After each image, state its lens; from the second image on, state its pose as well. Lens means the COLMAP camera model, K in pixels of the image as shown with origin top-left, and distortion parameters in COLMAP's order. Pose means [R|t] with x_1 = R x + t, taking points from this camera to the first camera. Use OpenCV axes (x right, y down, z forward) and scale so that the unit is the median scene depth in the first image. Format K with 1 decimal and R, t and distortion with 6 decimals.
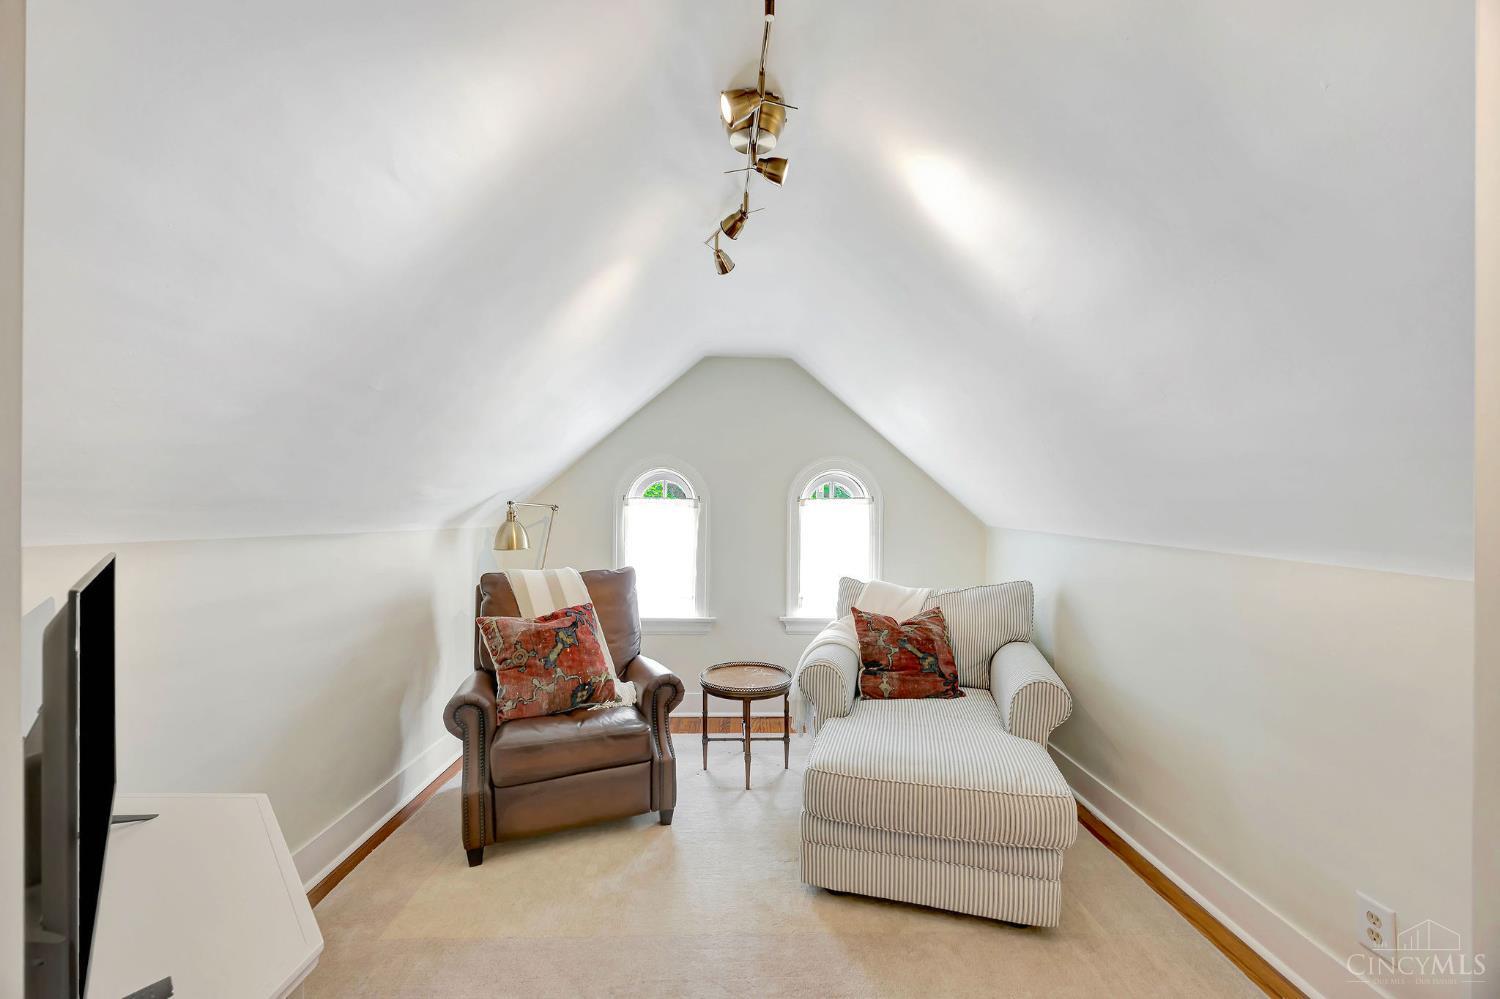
lens RADIAL K [[582.2, 0, 740.2], [0, 582.2, 509.7], [0, 0, 1]] dist [-0.003104, -0.000400]
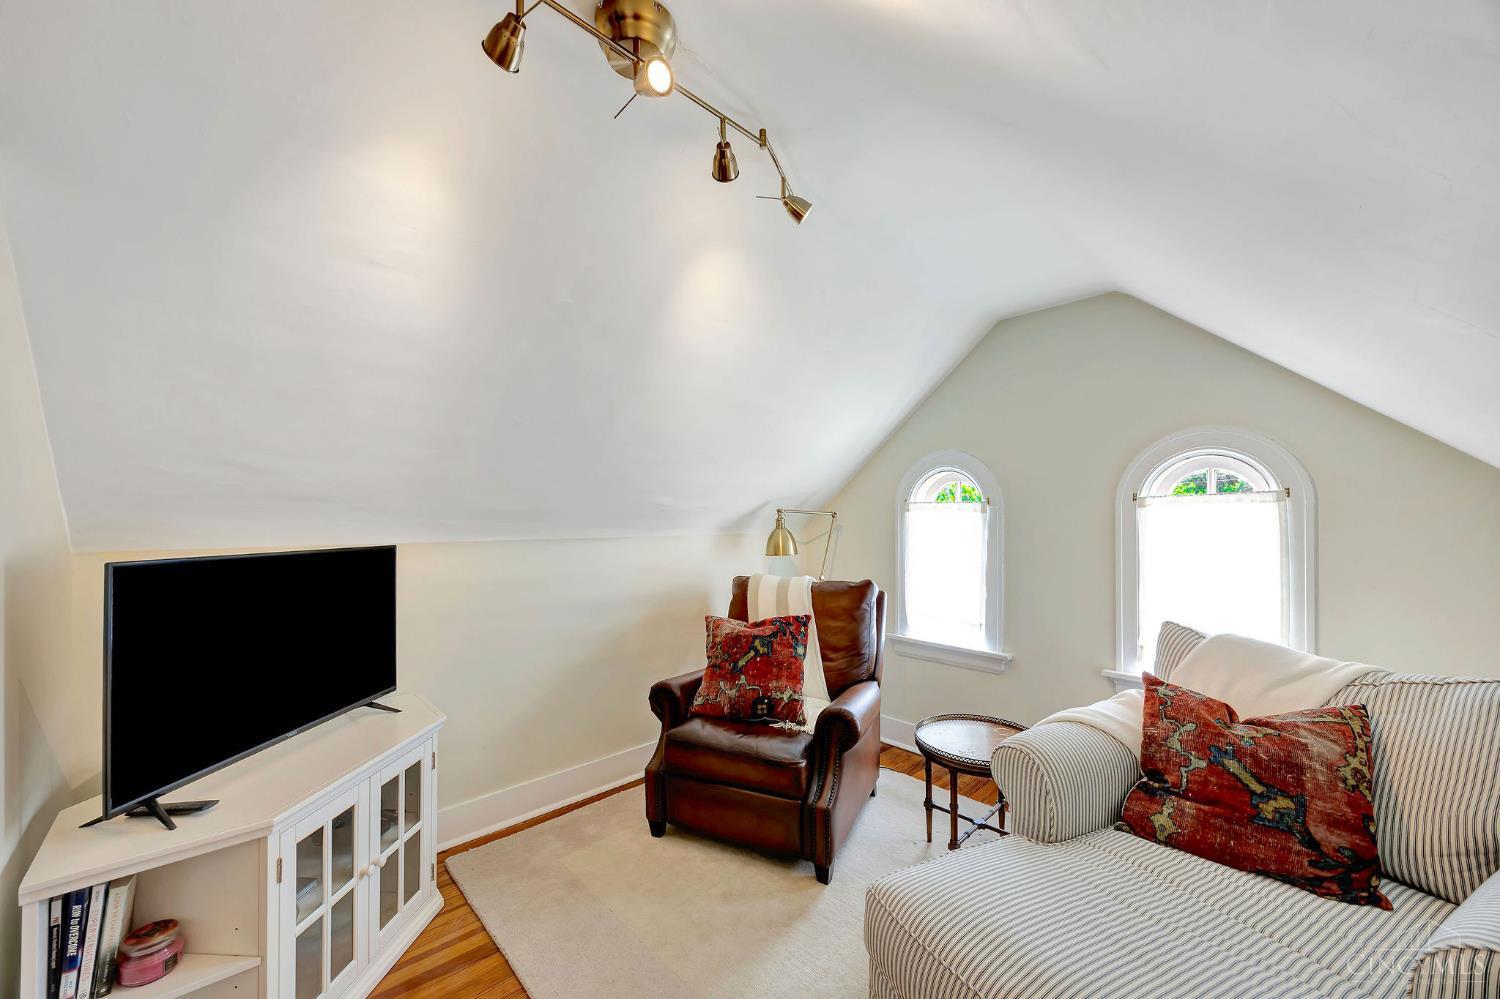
lens RADIAL K [[582.2, 0, 745.1], [0, 582.2, 495.9], [0, 0, 1]] dist [-0.003104, -0.000400]
pose [[0.658015, -0.034029, -0.752236, 0.410068], [0.012640, 0.999337, -0.034151, -0.003425], [0.752899, 0.012964, 0.658009, 0.298771]]
